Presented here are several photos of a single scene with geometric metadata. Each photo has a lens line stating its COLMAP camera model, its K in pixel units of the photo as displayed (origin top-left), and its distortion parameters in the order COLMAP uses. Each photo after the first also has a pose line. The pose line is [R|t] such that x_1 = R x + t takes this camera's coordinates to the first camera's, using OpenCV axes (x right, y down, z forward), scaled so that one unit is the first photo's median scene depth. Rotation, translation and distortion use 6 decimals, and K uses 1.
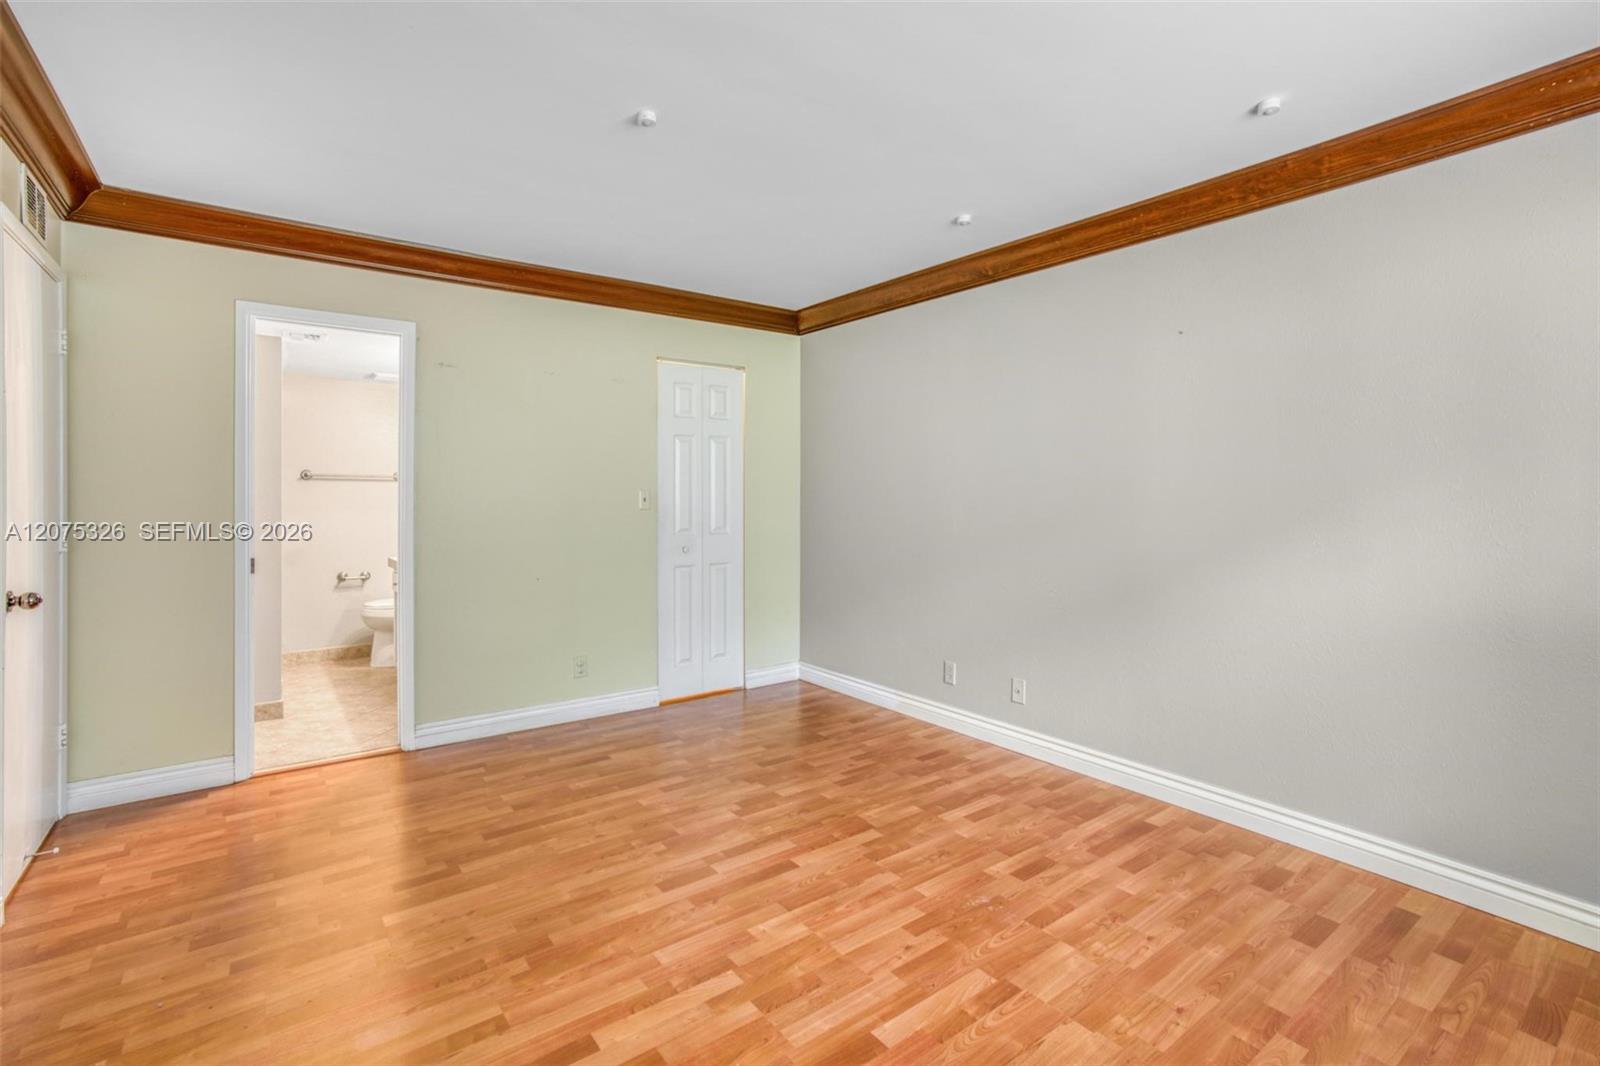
lens RADIAL K [[738.7, 0, 812.6], [0, 738.7, 537.9], [0, 0, 1]] dist [-0.036409, 0.035269]
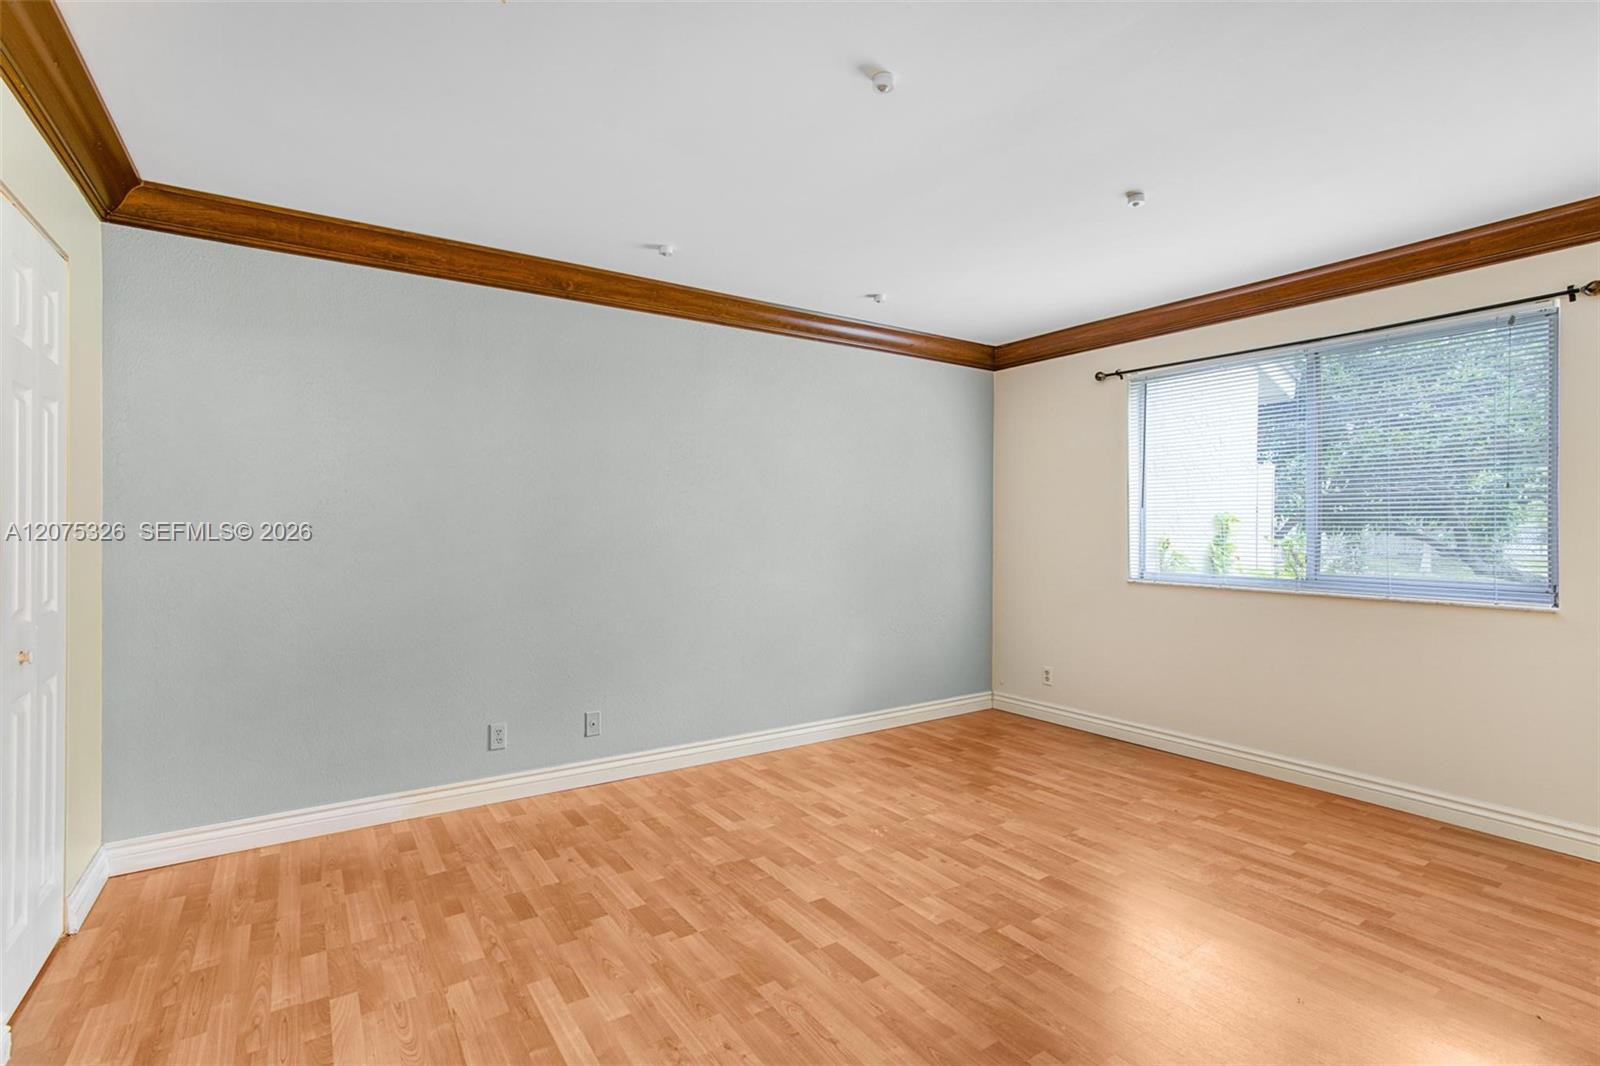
lens RADIAL K [[738.7, 0, 812.6], [0, 738.7, 537.9], [0, 0, 1]] dist [-0.036409, 0.035269]
pose [[0.044394, -0.012190, 0.998940, -0.928735], [0.051494, 0.998624, 0.009898, -0.046008], [-0.997686, 0.051000, 0.044961, 0.872912]]
